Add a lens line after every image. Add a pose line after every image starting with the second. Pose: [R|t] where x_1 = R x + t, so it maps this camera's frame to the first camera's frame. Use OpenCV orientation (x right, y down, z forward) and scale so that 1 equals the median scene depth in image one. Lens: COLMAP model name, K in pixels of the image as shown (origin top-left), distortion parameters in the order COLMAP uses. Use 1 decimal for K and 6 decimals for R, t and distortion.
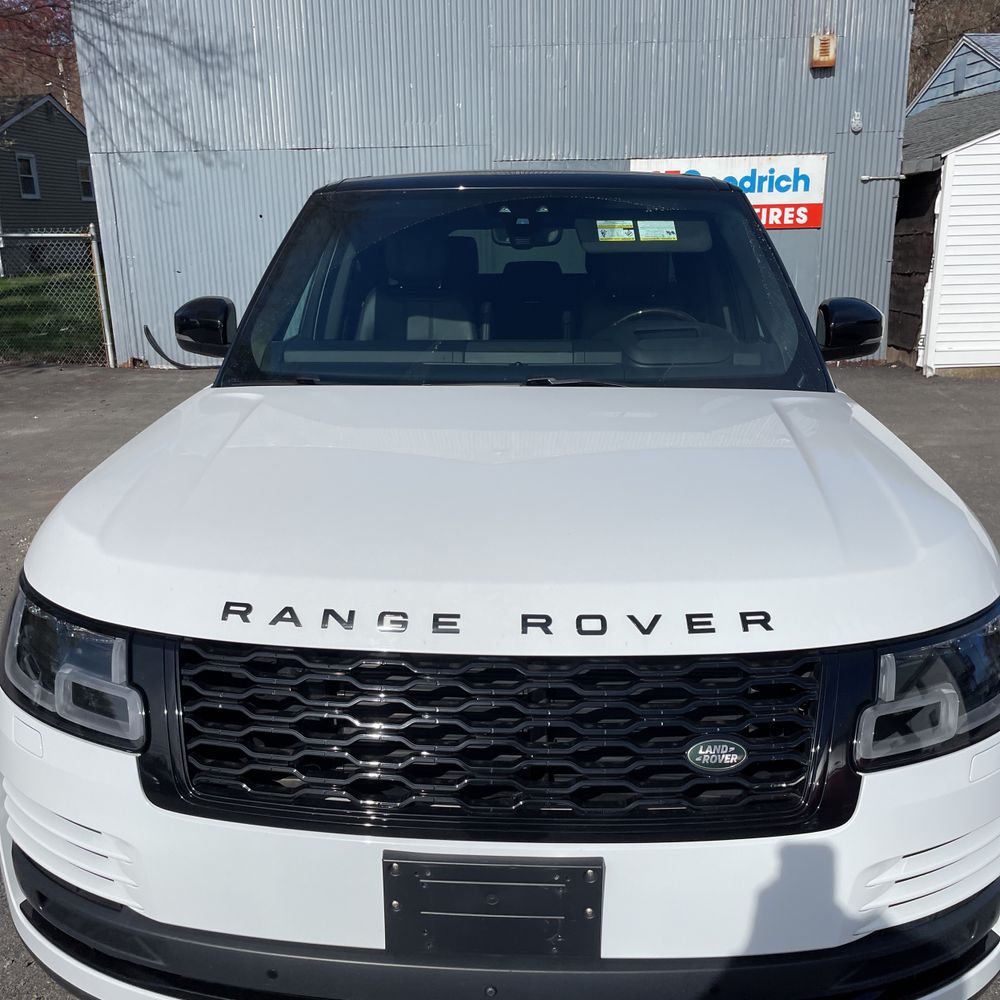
lens RADIAL K [[1025.1, 0, 502.3], [0, 1025.1, 506.3], [0, 0, 1]] dist [0.040289, 0.000000]
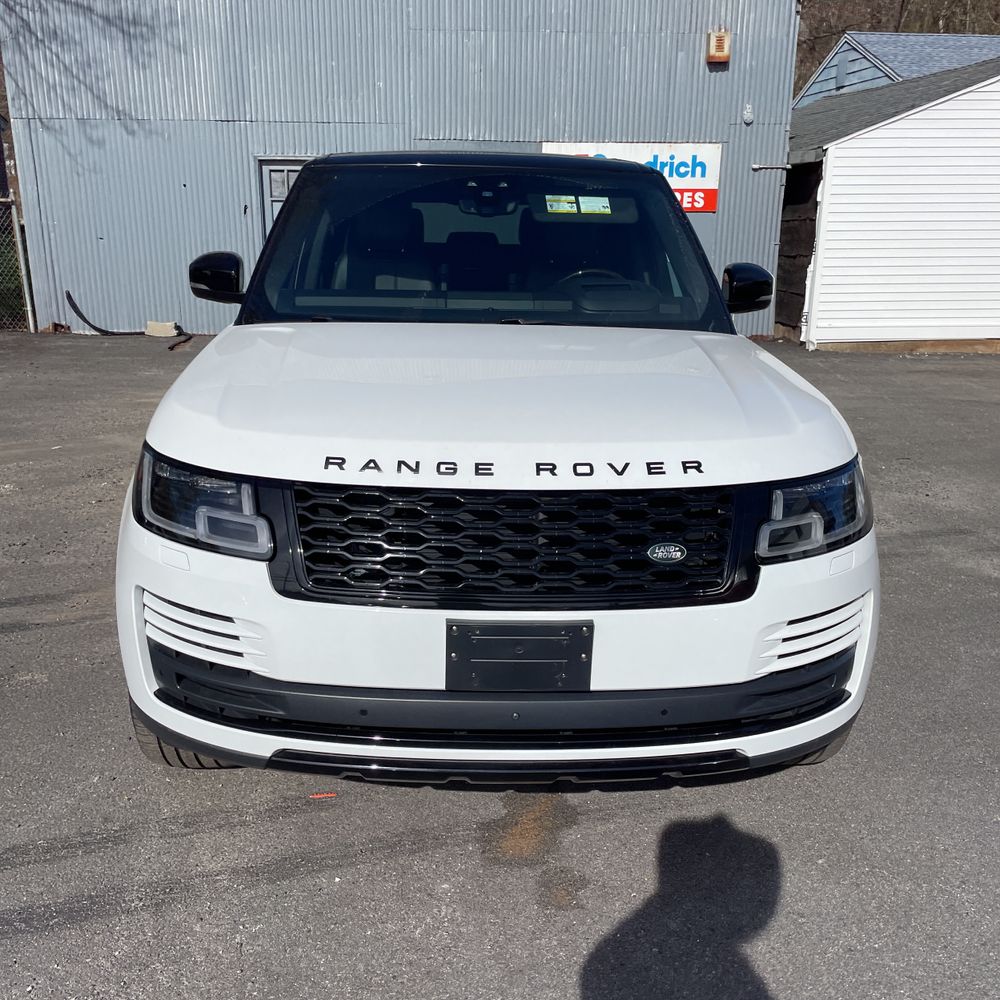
lens RADIAL K [[1025.1, 0, 495.7], [0, 1025.1, 509.2], [0, 0, 1]] dist [0.040289, 0.000000]
pose [[0.995581, -0.003205, 0.093852, -0.080099], [0.001202, 0.999770, 0.021393, 0.064284], [-0.093899, -0.021186, 0.995356, -0.205310]]
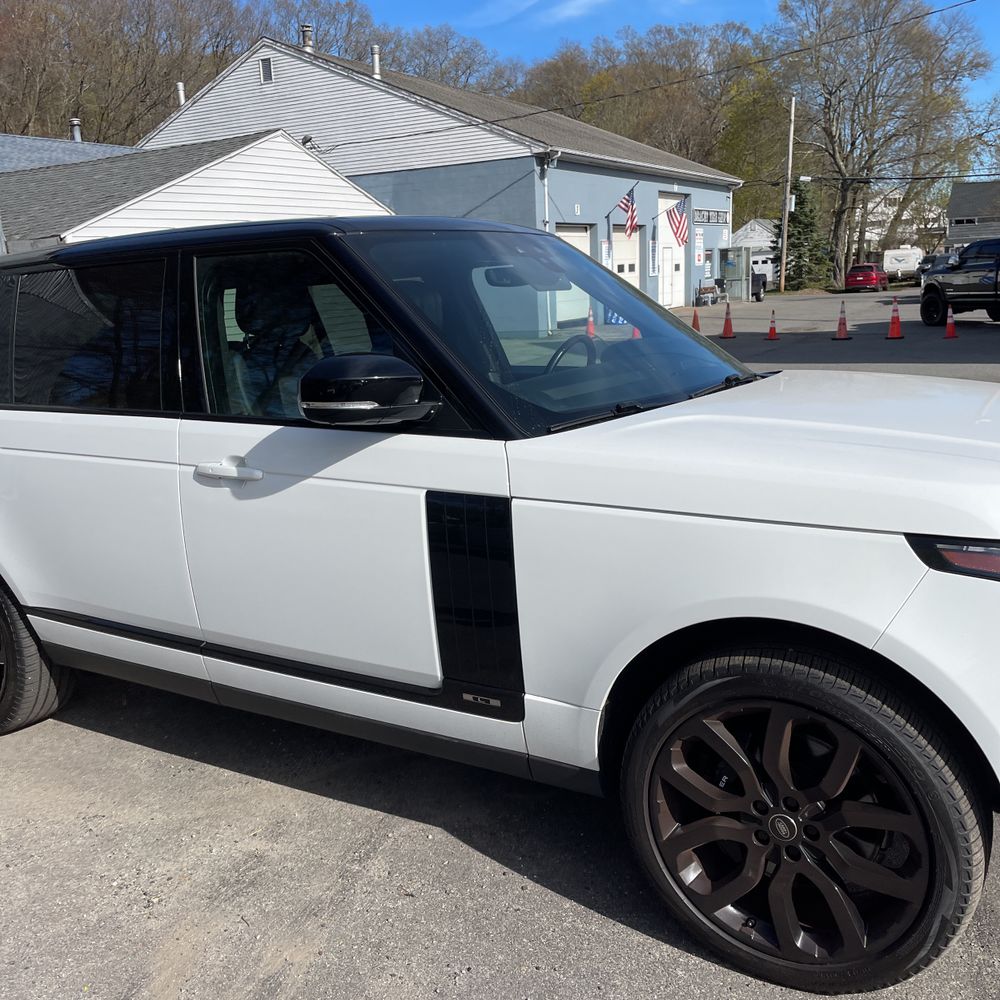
lens RADIAL K [[1025.1, 0, 500.7], [0, 1025.1, 504.1], [0, 0, 1]] dist [0.040289, 0.000000]
pose [[0.481555, -0.200535, 0.853165, -0.904676], [0.274363, 0.959034, 0.070560, -0.101984], [-0.832364, 0.200099, 0.516847, 0.454955]]
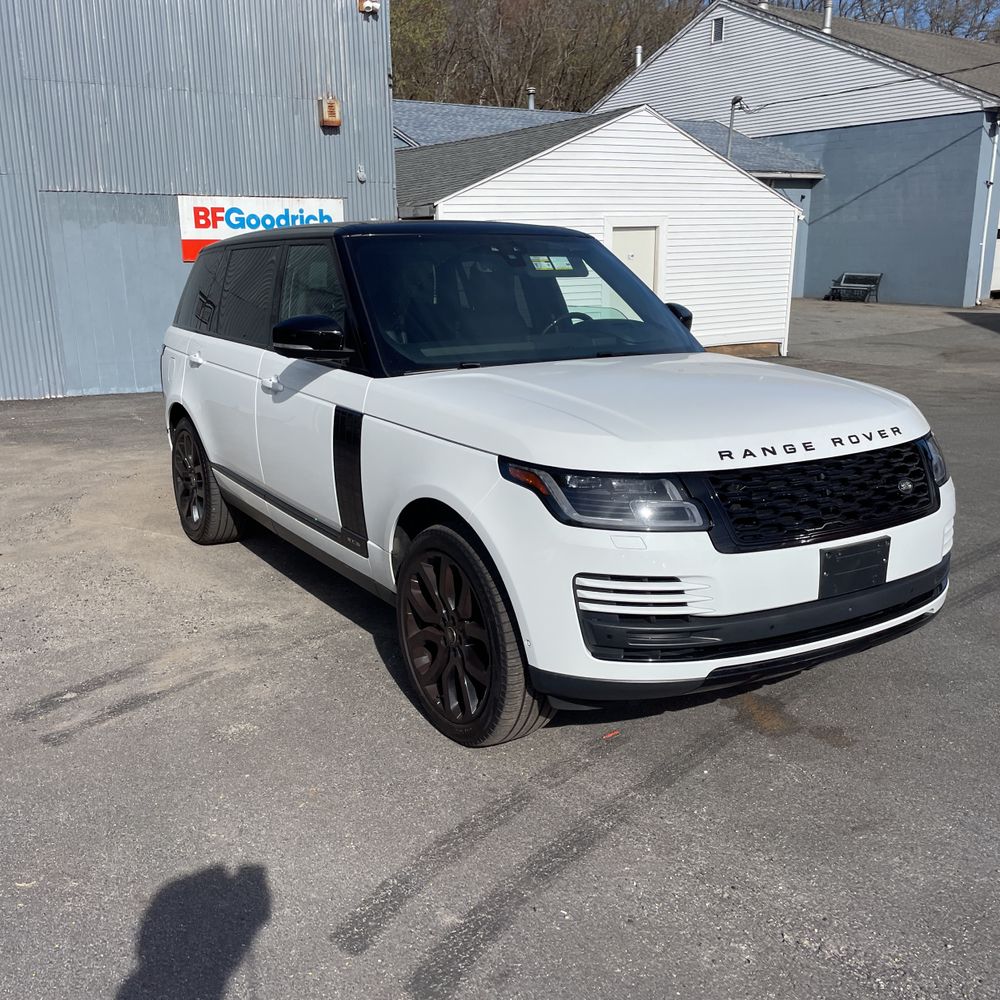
lens RADIAL K [[1025.1, 0, 484.4], [0, 1025.1, 513.0], [0, 0, 1]] dist [0.040289, 0.000000]
pose [[0.821629, -0.139295, 0.552741, -0.826998], [0.151064, 0.988221, 0.024488, 0.044251], [-0.549641, 0.063379, 0.832993, -0.183322]]
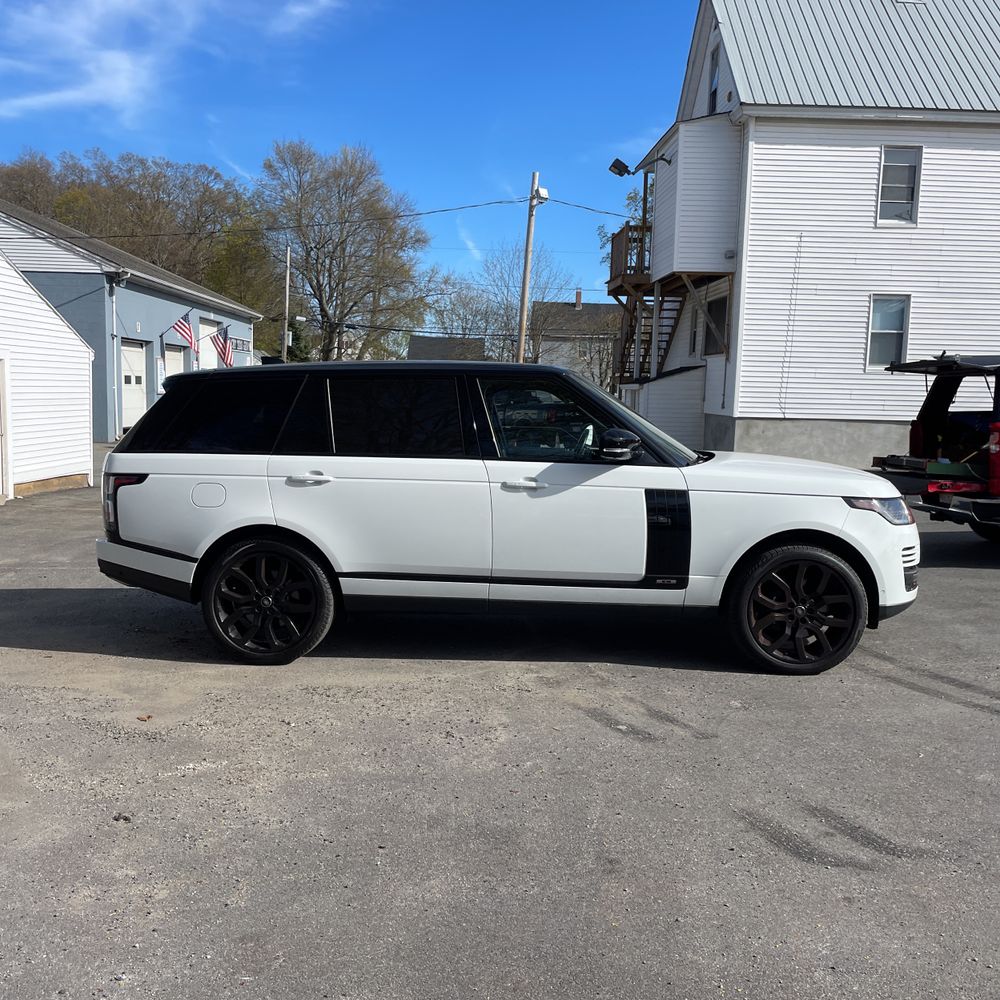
lens RADIAL K [[1025.1, 0, 510.1], [0, 1025.1, 494.6], [0, 0, 1]] dist [0.040289, 0.000000]
pose [[-0.025693, -0.085036, 0.996047, -1.976101], [0.244446, 0.965594, 0.088742, -0.269429], [-0.969322, 0.245760, -0.004022, 1.103203]]
